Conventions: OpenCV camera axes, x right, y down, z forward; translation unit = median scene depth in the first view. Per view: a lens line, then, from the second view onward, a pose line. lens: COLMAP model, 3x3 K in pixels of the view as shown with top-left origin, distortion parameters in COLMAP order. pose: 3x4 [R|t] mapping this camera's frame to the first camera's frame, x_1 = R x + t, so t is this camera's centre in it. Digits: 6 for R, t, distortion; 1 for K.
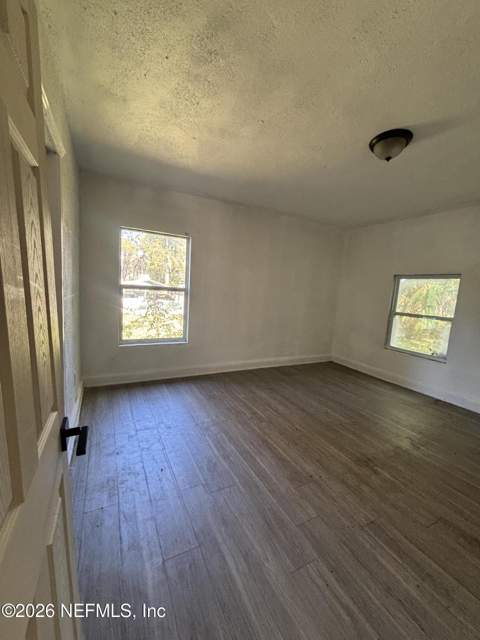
lens RADIAL K [[257.3, 0, 239.9], [0, 257.3, 321.2], [0, 0, 1]] dist [-0.008312, 0.001316]
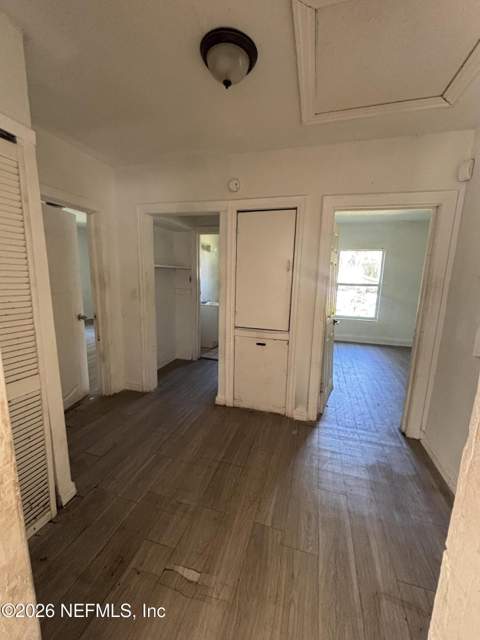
lens RADIAL K [[257.3, 0, 240.4], [0, 257.3, 322.3], [0, 0, 1]] dist [-0.008312, 0.001316]
pose [[0.706724, 0.074397, -0.703567, 0.274915], [-0.061054, 0.997159, 0.044113, 0.074606], [0.704850, 0.011780, 0.709258, -0.604788]]
